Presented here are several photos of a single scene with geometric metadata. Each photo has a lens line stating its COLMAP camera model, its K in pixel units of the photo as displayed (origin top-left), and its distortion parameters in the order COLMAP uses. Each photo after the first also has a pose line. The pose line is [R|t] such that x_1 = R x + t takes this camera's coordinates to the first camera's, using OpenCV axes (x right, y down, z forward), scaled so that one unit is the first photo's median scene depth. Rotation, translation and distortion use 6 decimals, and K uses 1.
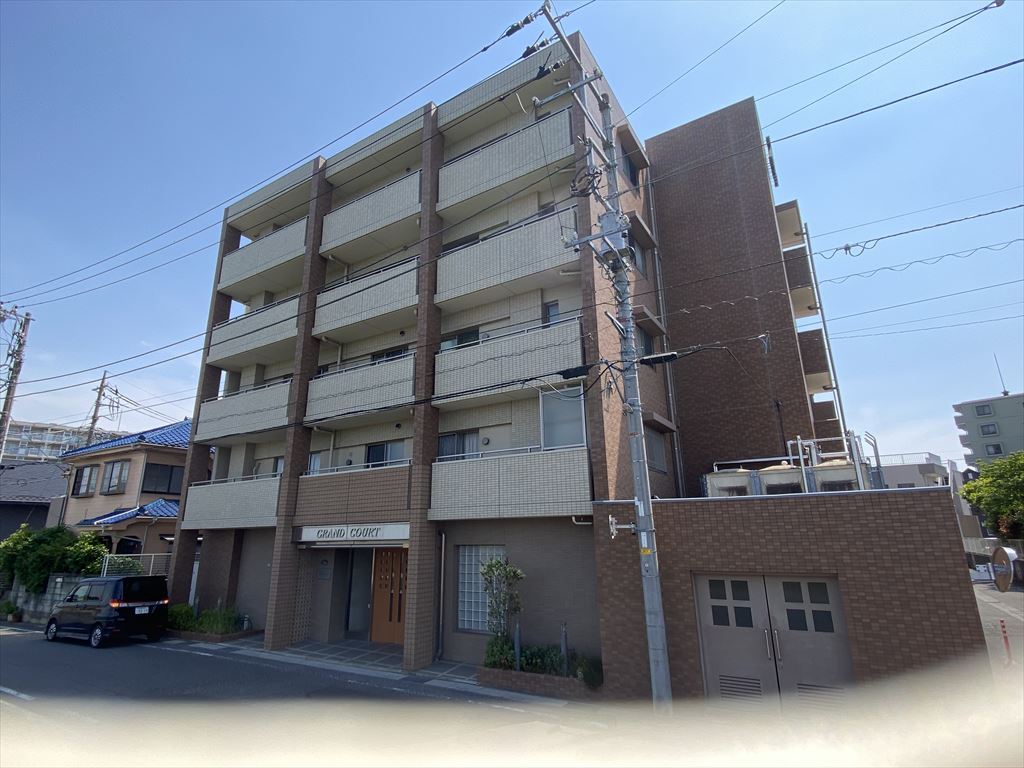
lens RADIAL K [[523.0, 0, 512.0], [0, 523.0, 384.0], [0, 0, 1]] dist [0.047781, -0.043093]
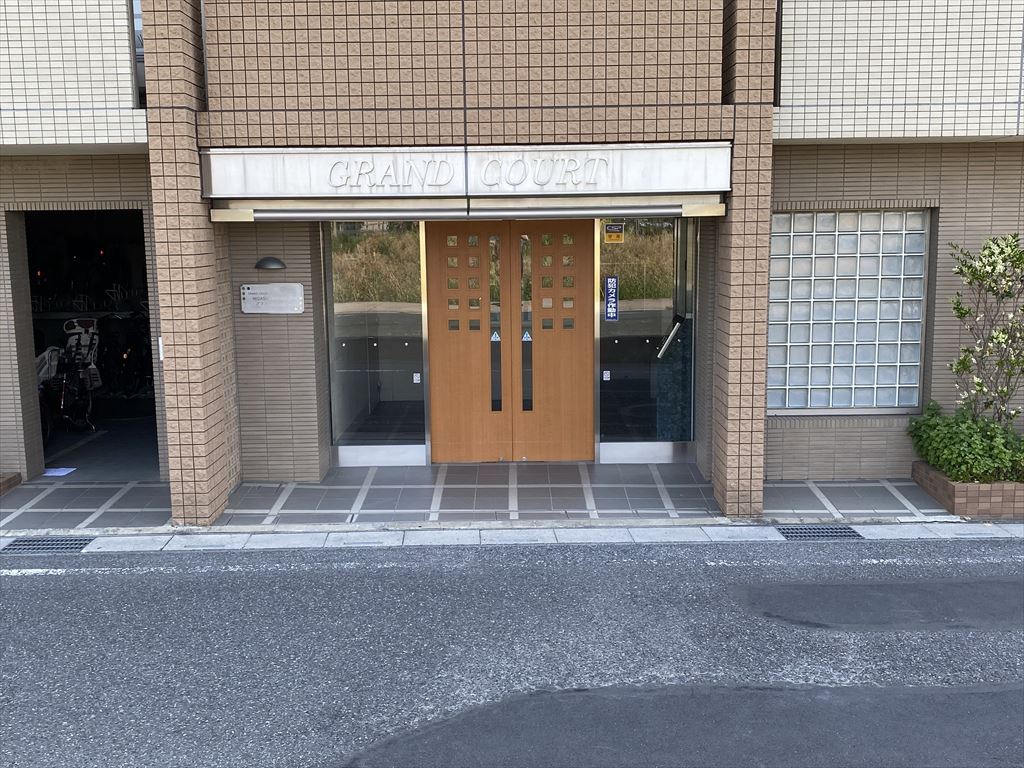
lens RADIAL K [[1064.8, 0, 512.0], [0, 1064.8, 384.0], [0, 0, 1]] dist [0.002636, 0.003380]
pose [[0.845655, -0.079809, 0.527729, -0.593257], [-0.148015, 0.914908, 0.375547, 0.145505], [-0.512795, -0.395695, 0.761883, 0.419951]]
